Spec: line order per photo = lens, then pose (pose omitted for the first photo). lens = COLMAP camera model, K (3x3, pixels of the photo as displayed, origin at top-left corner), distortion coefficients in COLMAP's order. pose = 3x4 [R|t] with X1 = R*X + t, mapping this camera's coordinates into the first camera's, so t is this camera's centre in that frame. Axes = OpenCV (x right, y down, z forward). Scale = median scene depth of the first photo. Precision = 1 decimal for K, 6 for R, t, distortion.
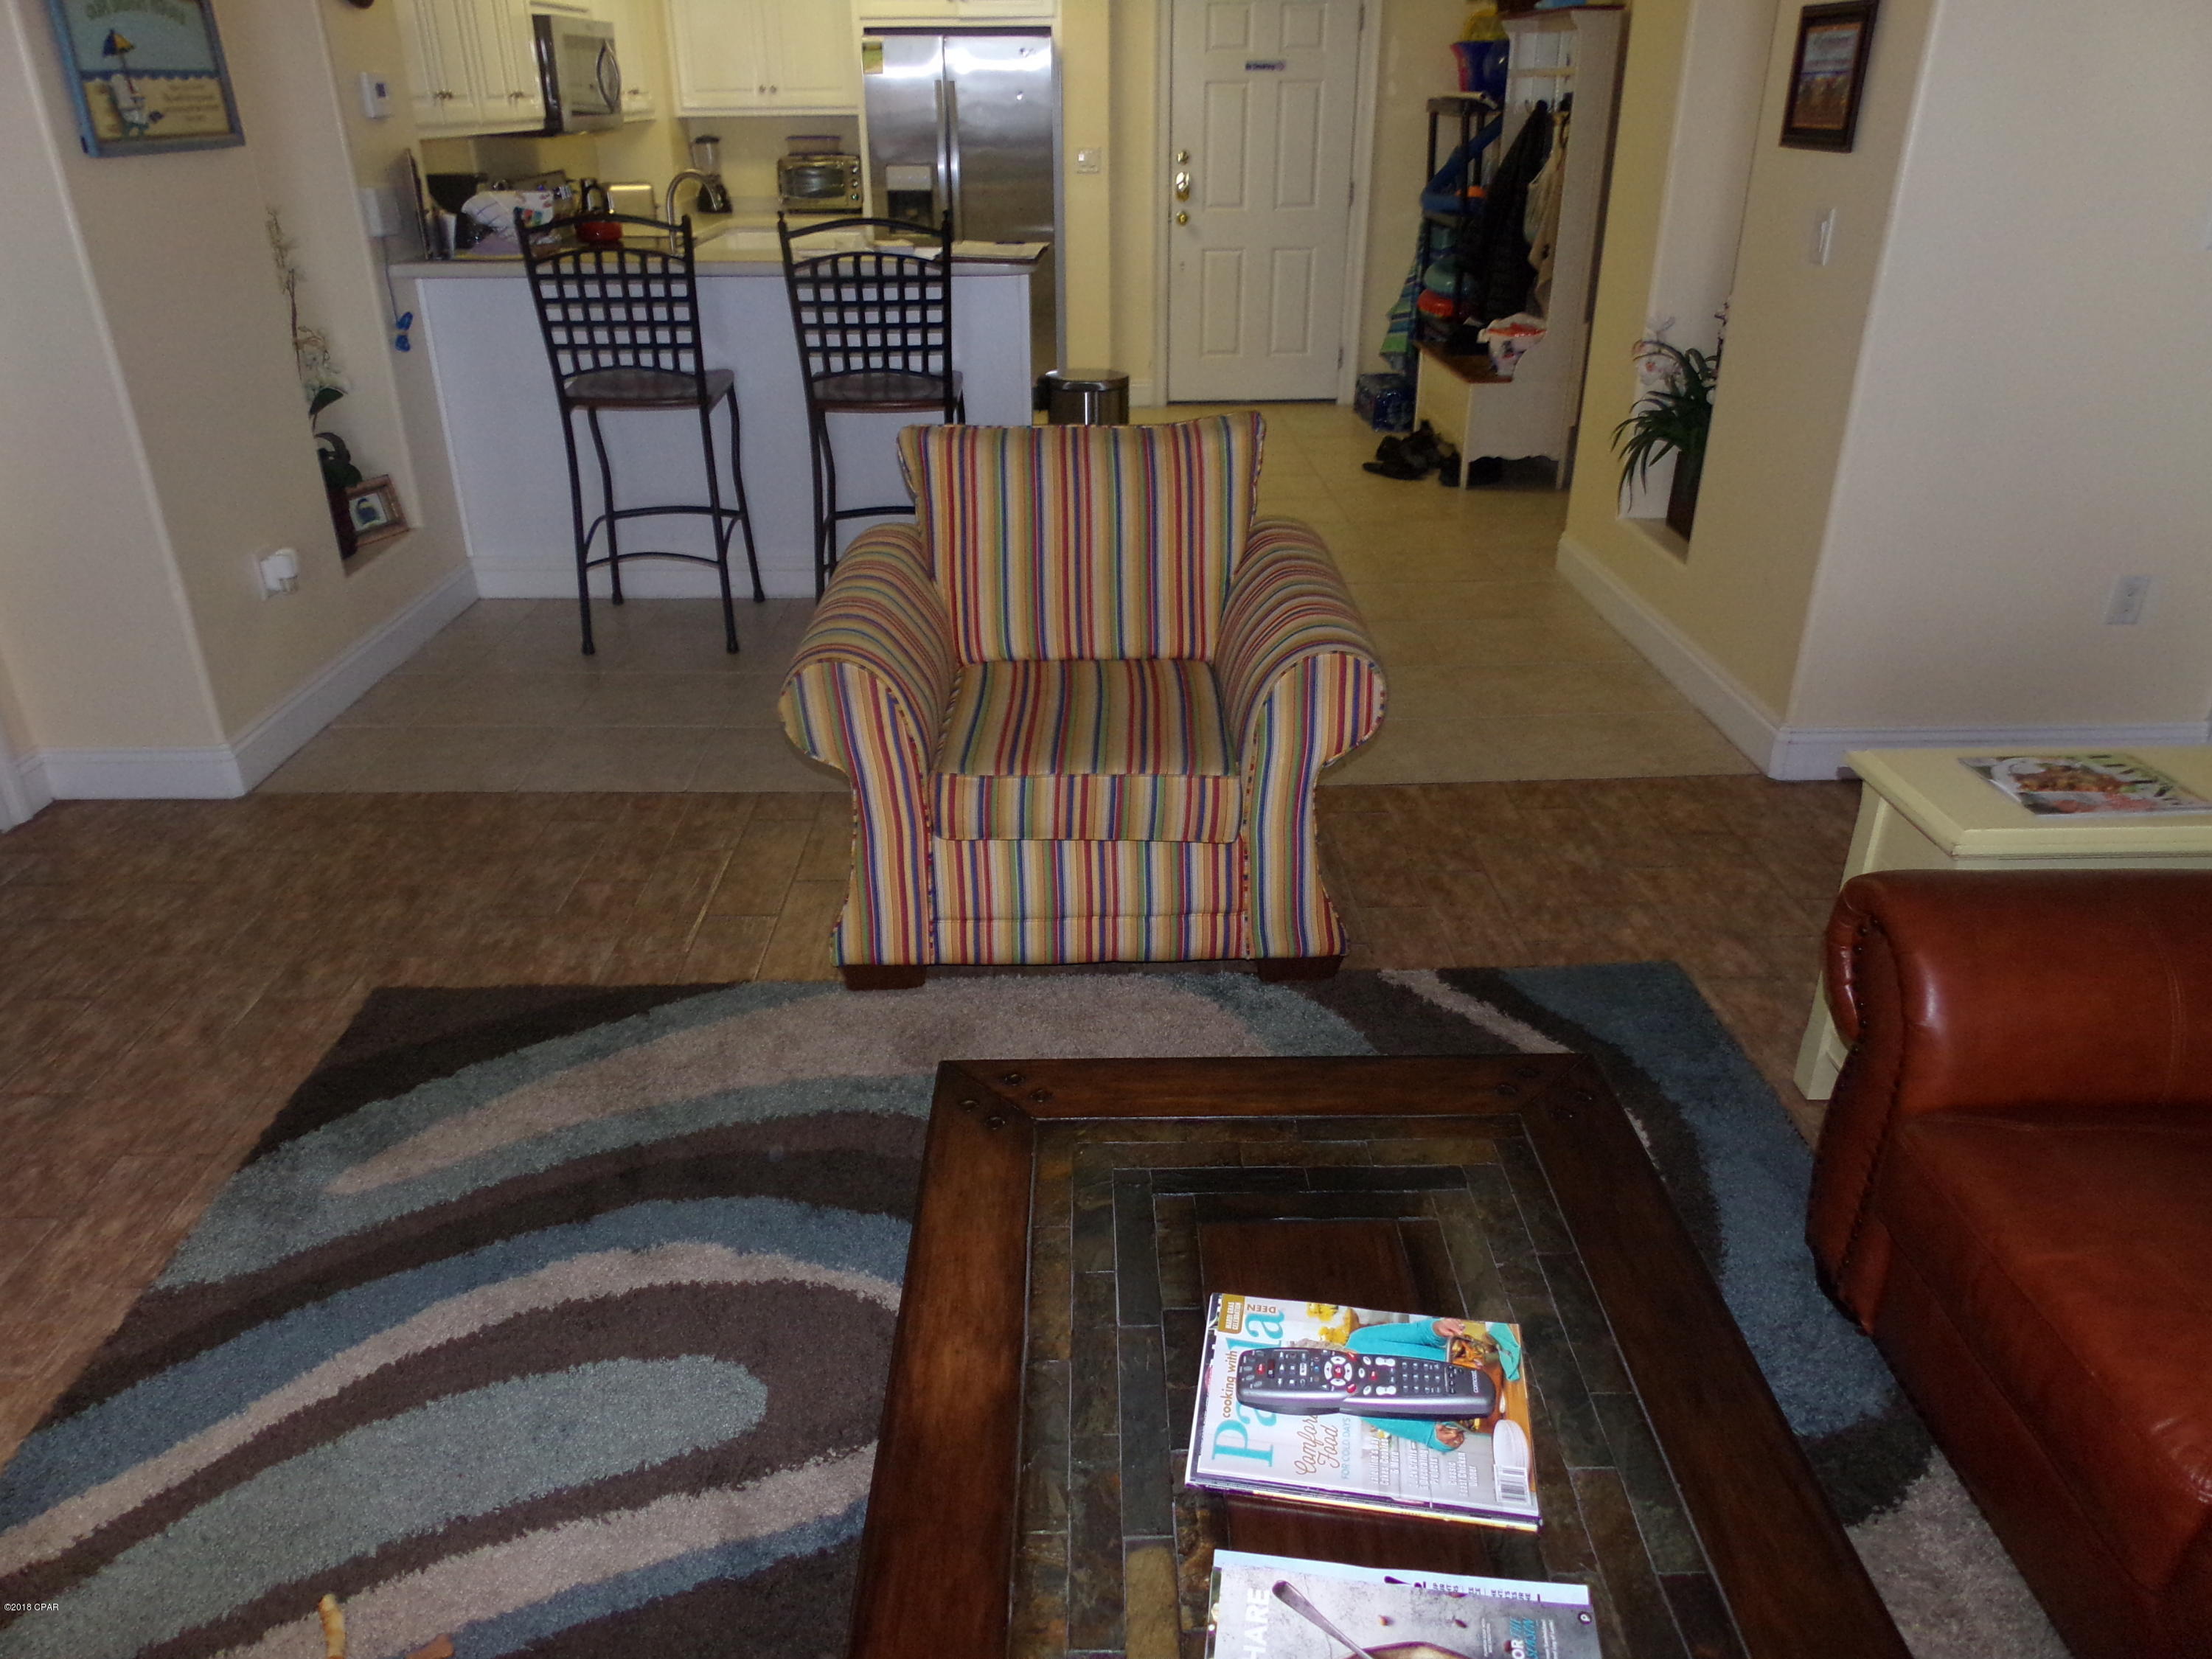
lens RADIAL K [[1491.5, 0, 1113.2], [0, 1491.5, 816.5], [0, 0, 1]] dist [0.028454, -0.029544]
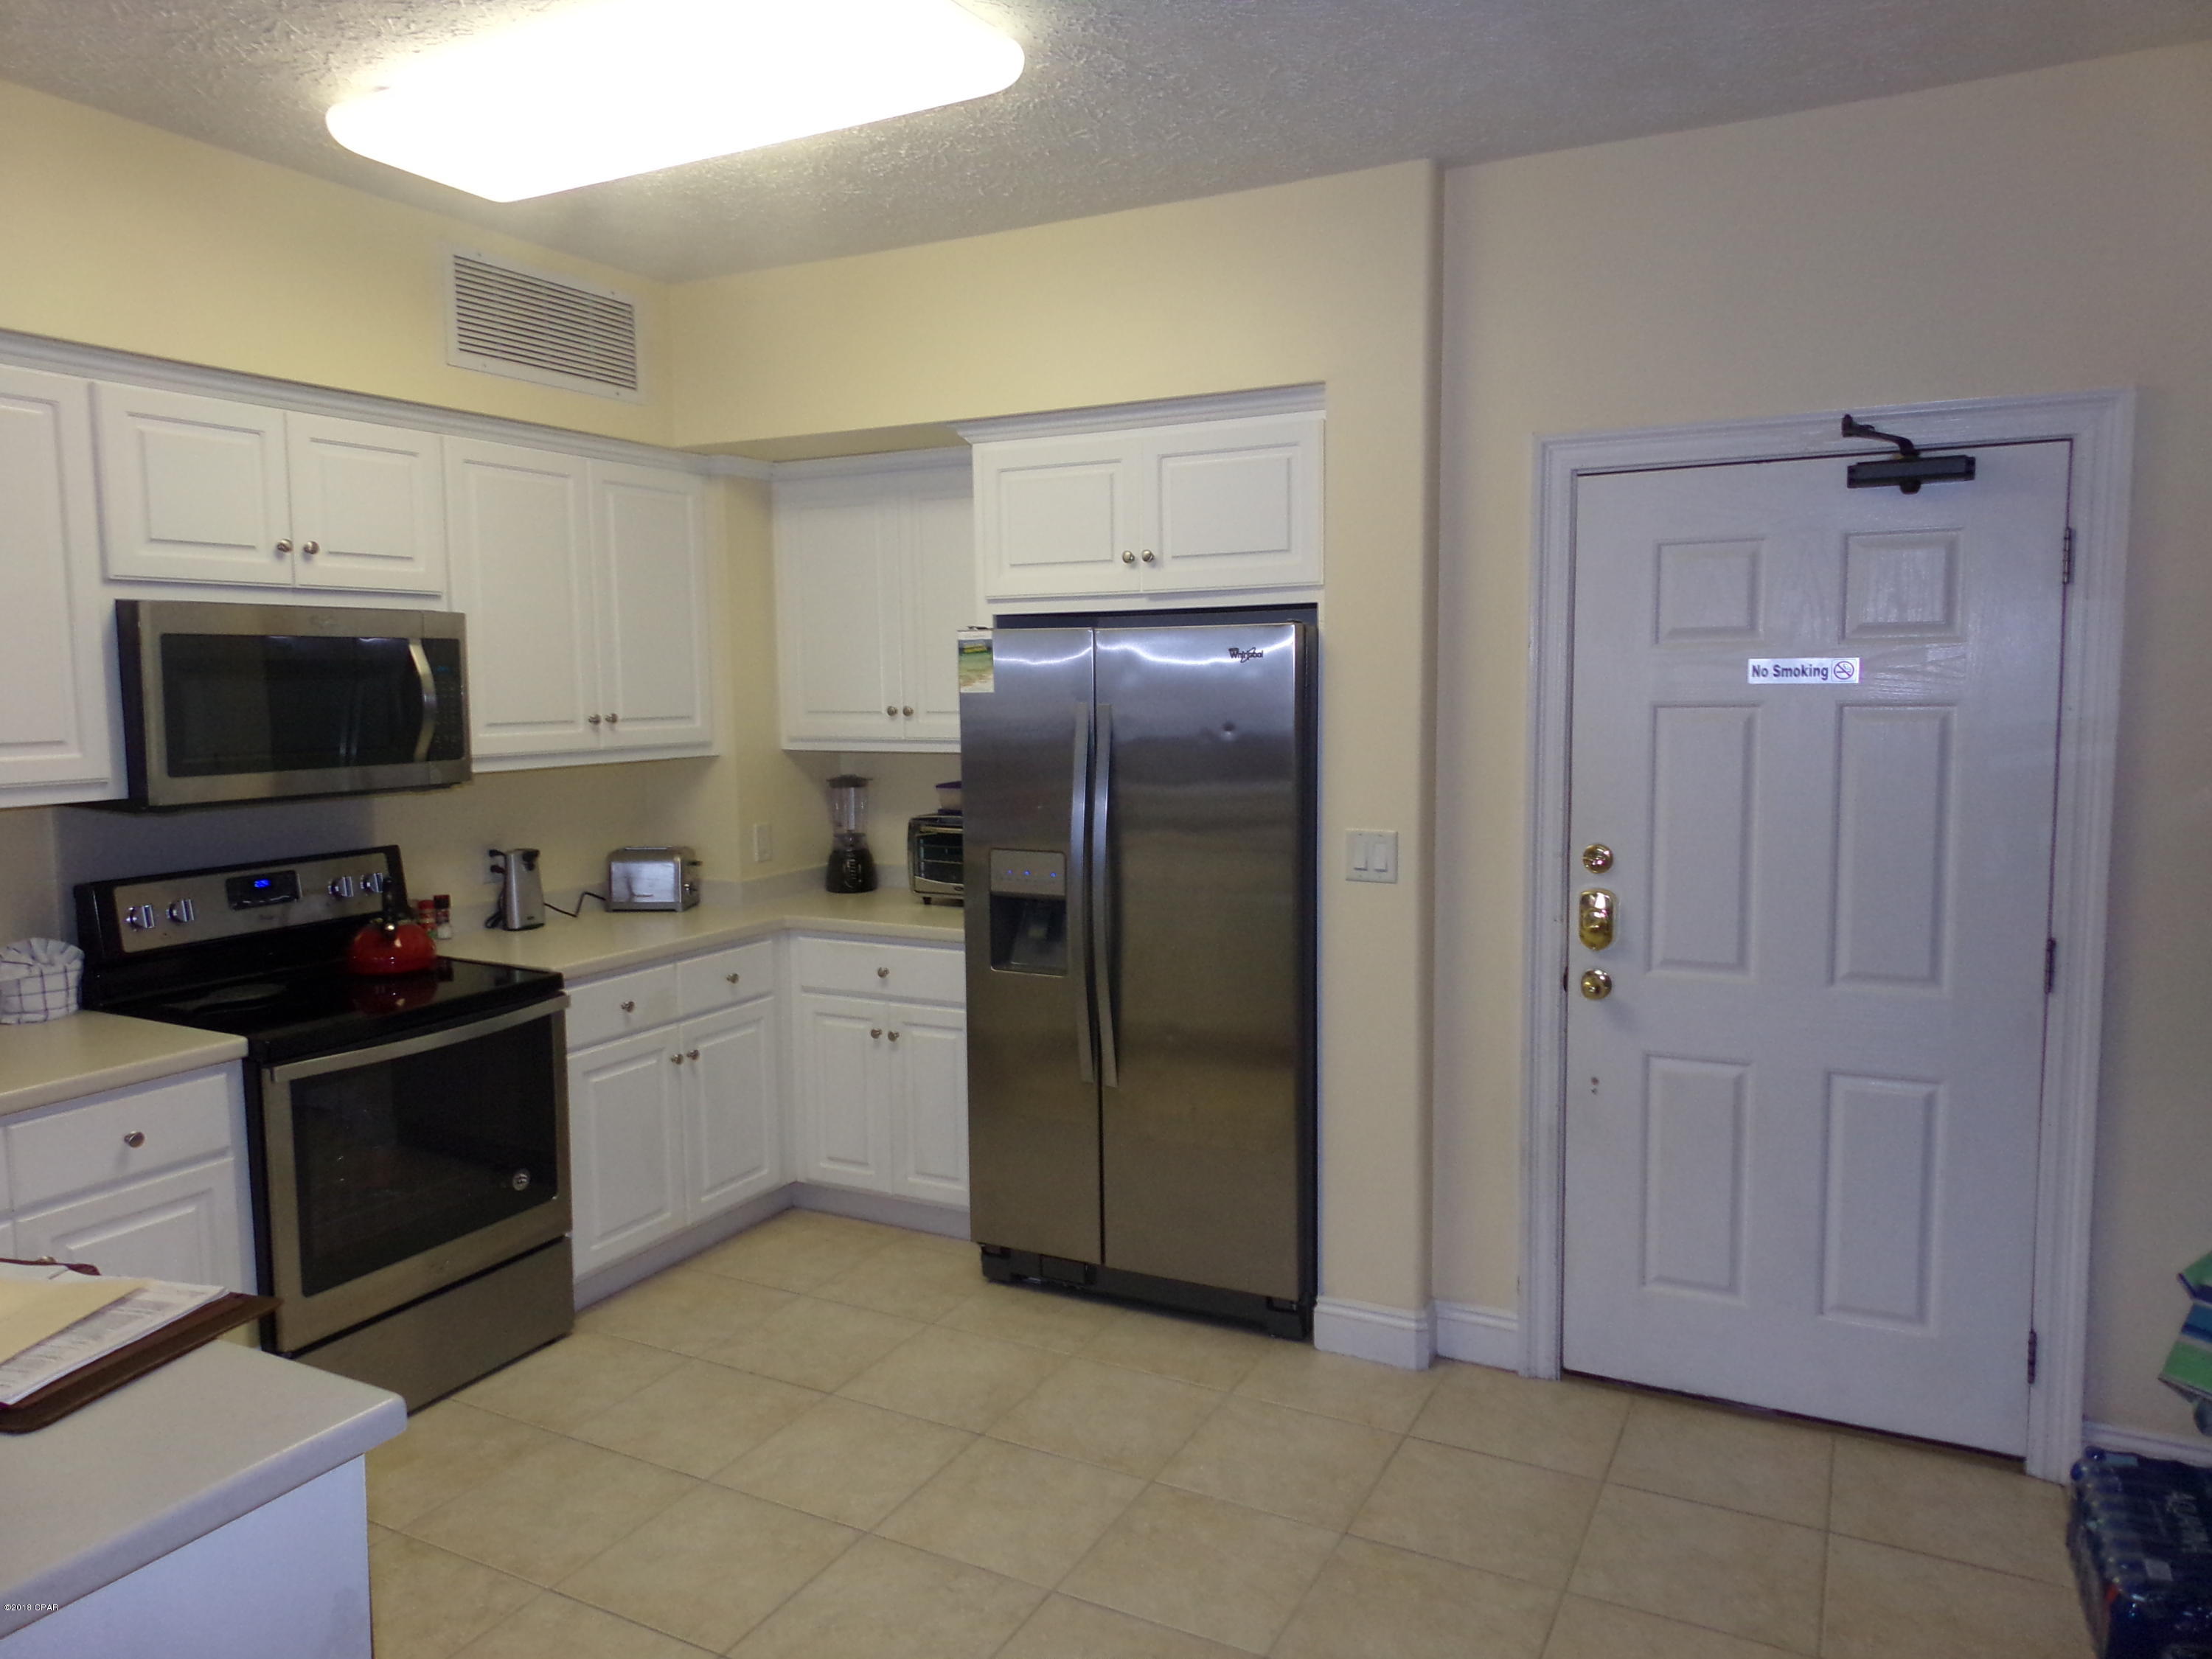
lens RADIAL K [[1492.5, 0, 1106.3], [0, 1492.5, 834.3], [0, 0, 1]] dist [0.051236, -0.088124]
pose [[0.874392, 0.045934, -0.483040, 0.241808], [-0.207548, 0.935249, -0.286763, -0.528232], [0.438591, 0.350997, 0.827308, 1.037630]]
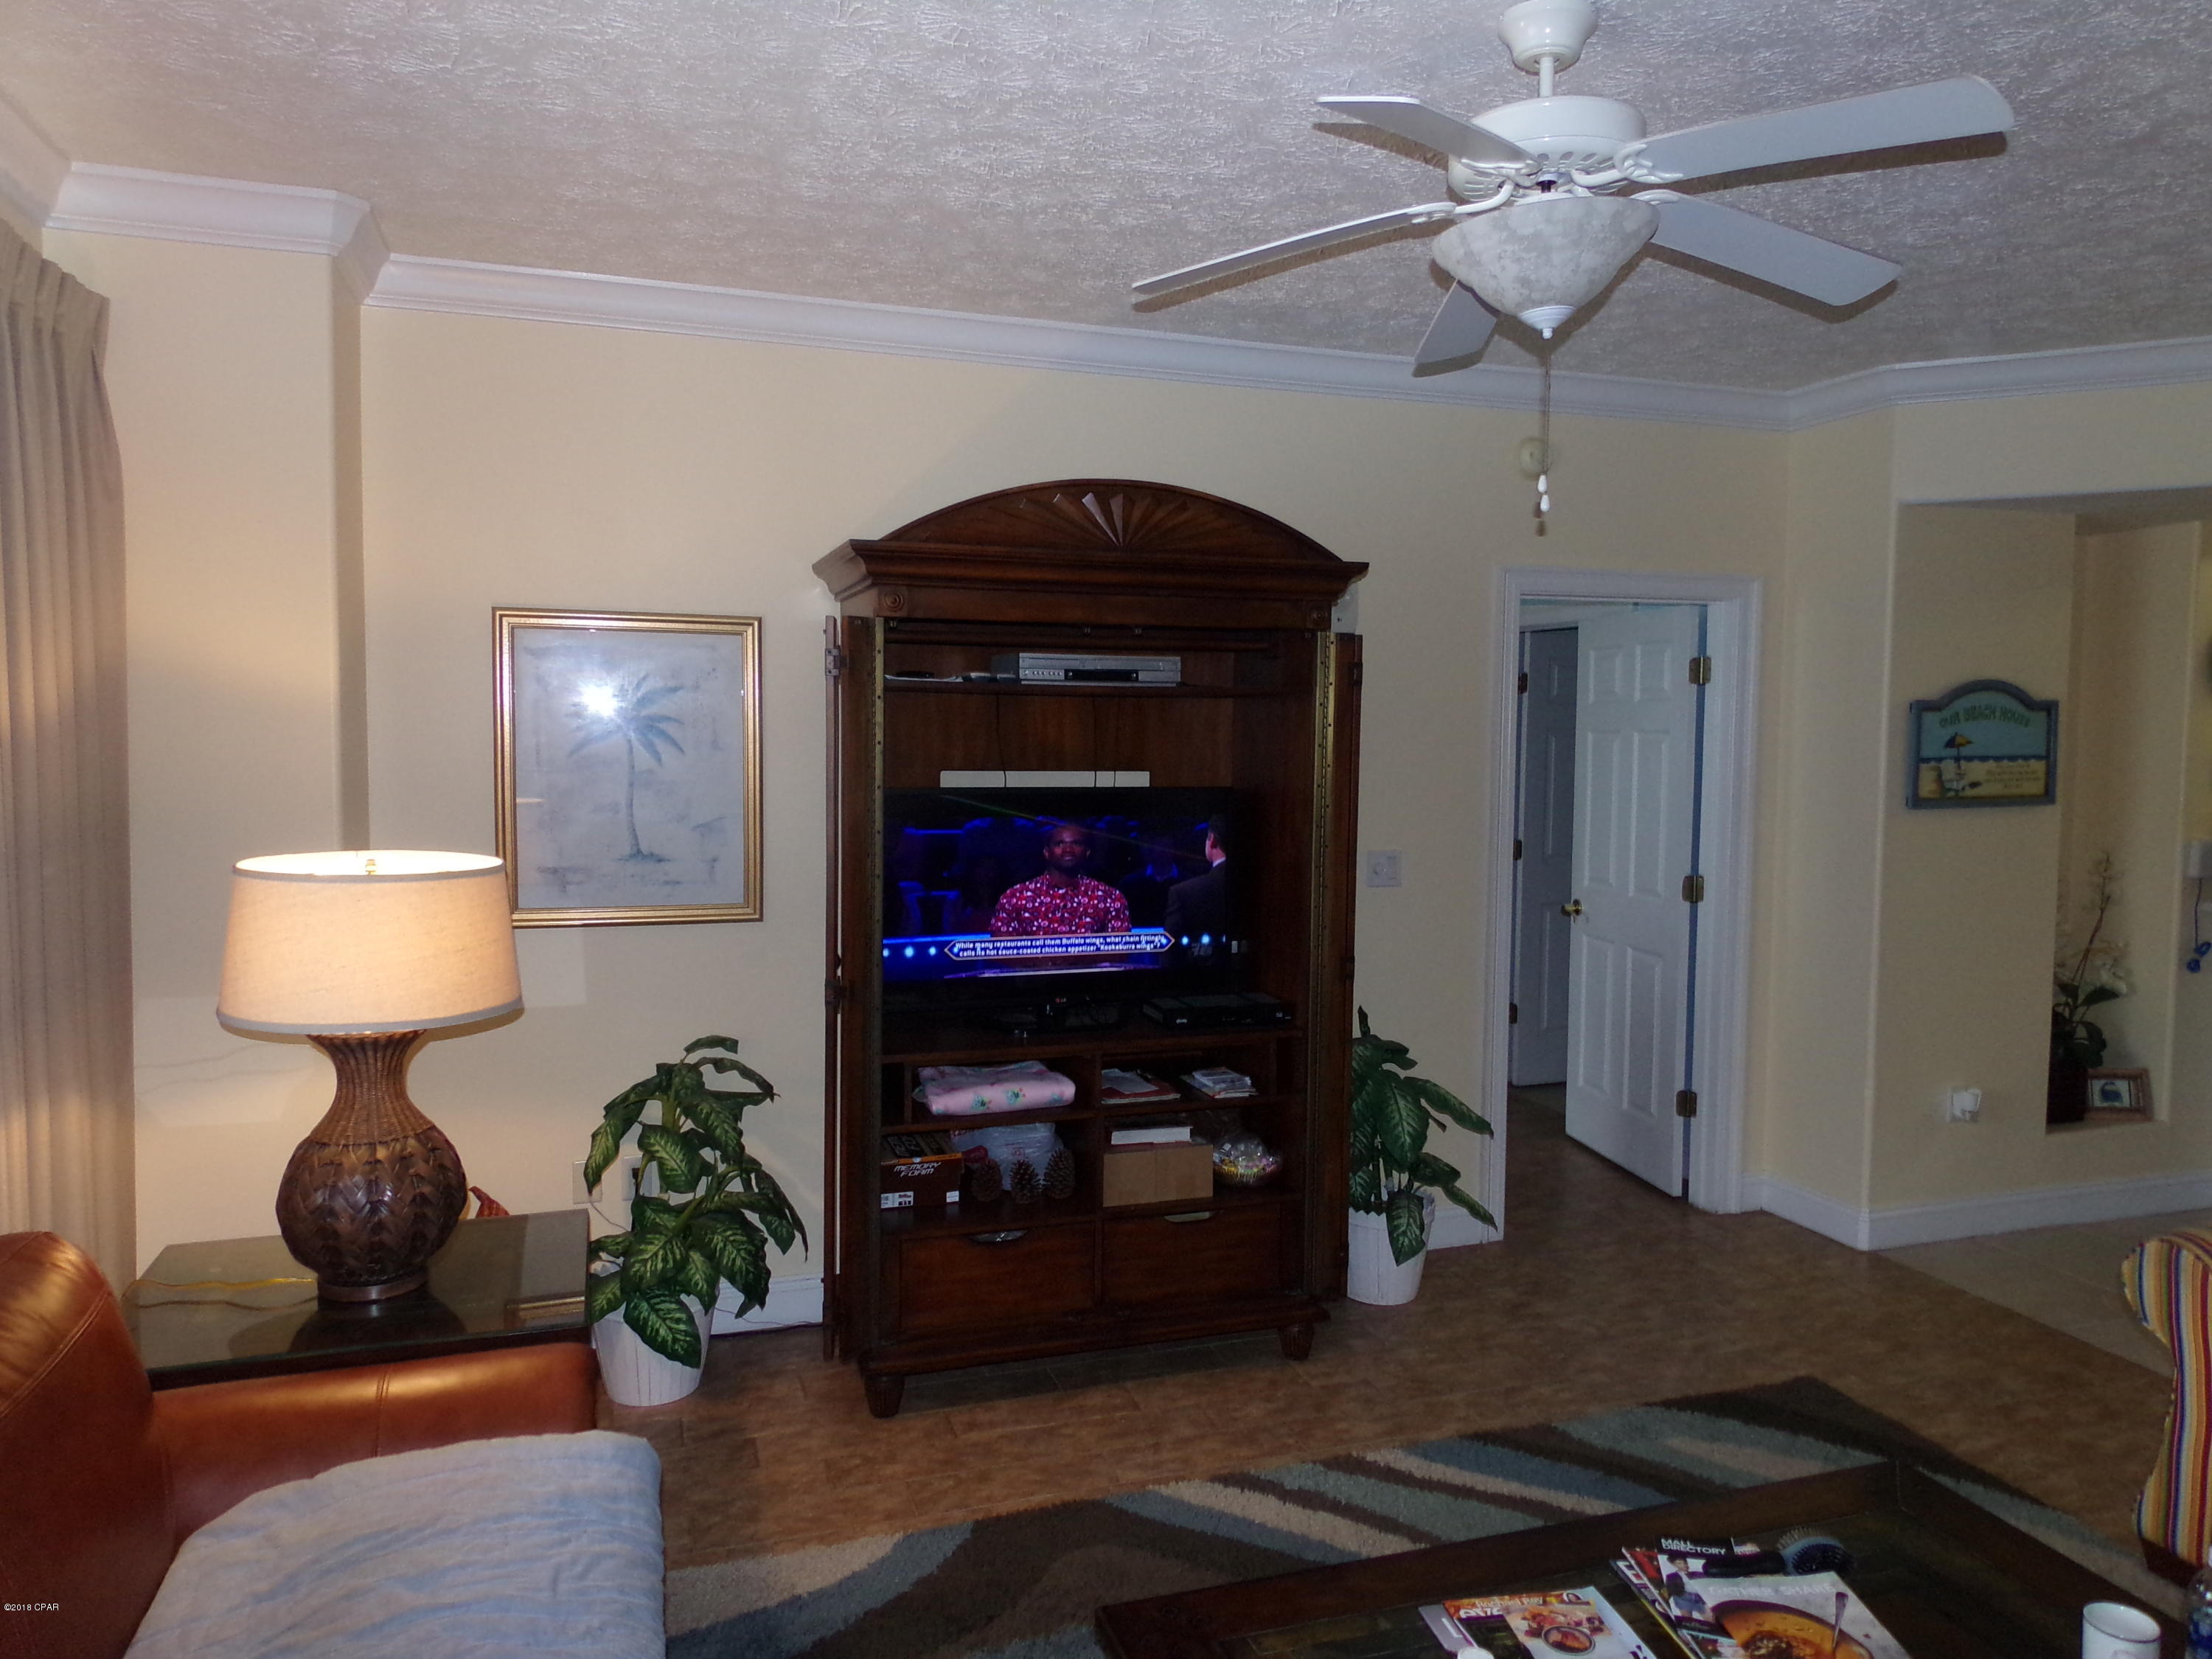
lens RADIAL K [[1498.9, 0, 1113.5], [0, 1498.9, 835.9], [0, 0, 1]] dist [0.049405, -0.048295]
pose [[0.303568, 0.073187, -0.949995, 0.397153], [-0.419539, 0.905457, -0.064307, 0.016875], [0.855473, 0.418081, 0.305572, -0.109140]]
